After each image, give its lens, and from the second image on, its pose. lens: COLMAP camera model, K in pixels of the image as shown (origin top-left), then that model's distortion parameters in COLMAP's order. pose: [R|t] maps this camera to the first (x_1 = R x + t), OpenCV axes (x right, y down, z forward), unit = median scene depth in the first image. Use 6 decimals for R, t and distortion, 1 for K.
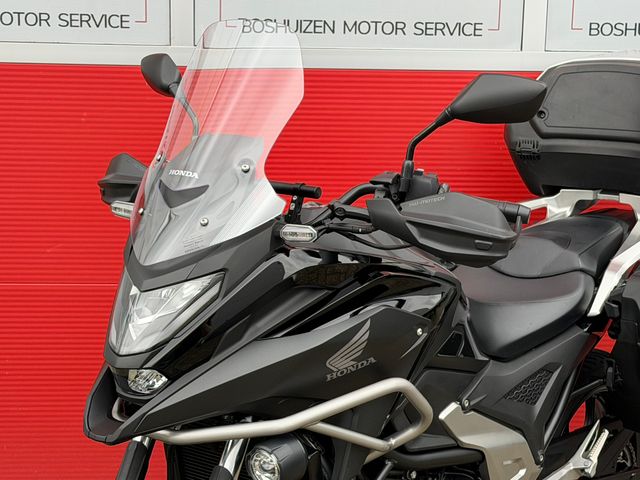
lens RADIAL K [[1403.6, 0, 320.0], [0, 1403.6, 240.0], [0, 0, 1]] dist [0.090043, 0.263600]
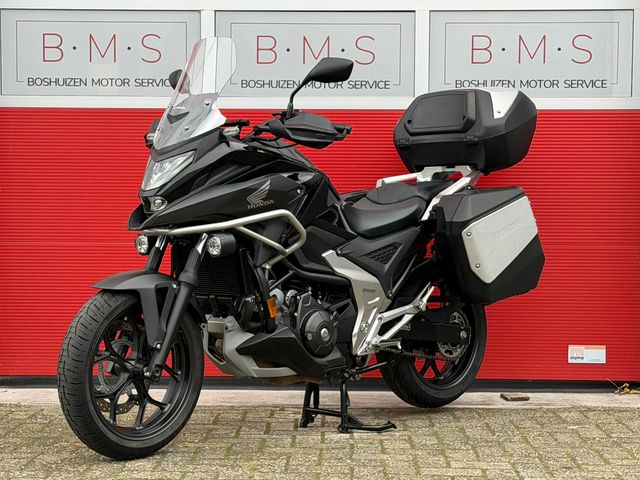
lens RADIAL K [[1390.6, 0, 320.0], [0, 1390.6, 240.0], [0, 0, 1]] dist [0.075391, 0.313176]
pose [[0.996704, -0.009511, -0.080564, 0.257933], [-0.002094, 0.989756, -0.142754, 0.412639], [0.081097, 0.142452, 0.986474, -0.916316]]
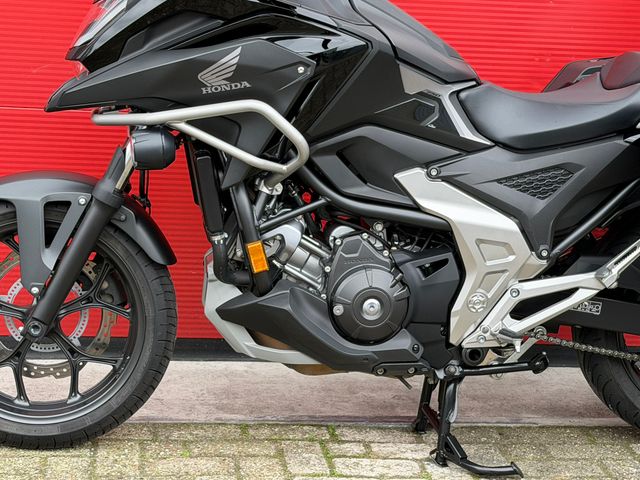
lens RADIAL K [[1403.6, 0, 320.0], [0, 1403.6, 240.0], [0, 0, 1]] dist [0.090043, 0.263600]
pose [[0.747176, 0.165689, -0.643642, 0.847142], [-0.151323, 0.985402, 0.078003, 0.110546], [0.647171, 0.039116, 0.761341, 0.141989]]
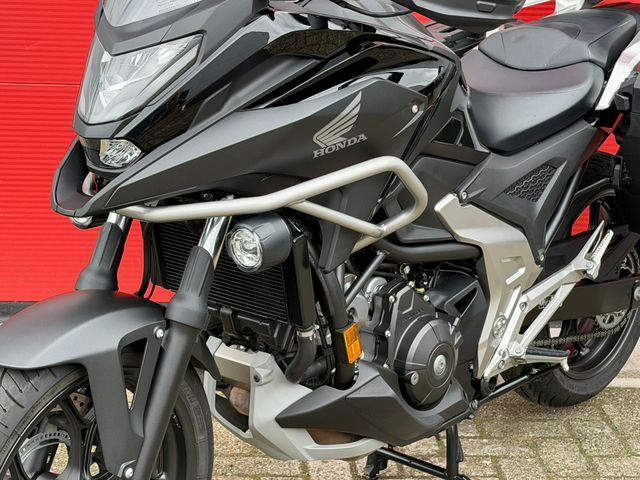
lens RADIAL K [[1403.6, 0, 320.0], [0, 1403.6, 240.0], [0, 0, 1]] dist [0.090043, 0.263600]
pose [[0.999958, 0.008942, -0.001972, 0.010865], [-0.008690, 0.994593, 0.103486, 0.056075], [0.002887, -0.103465, 0.994629, 0.068303]]
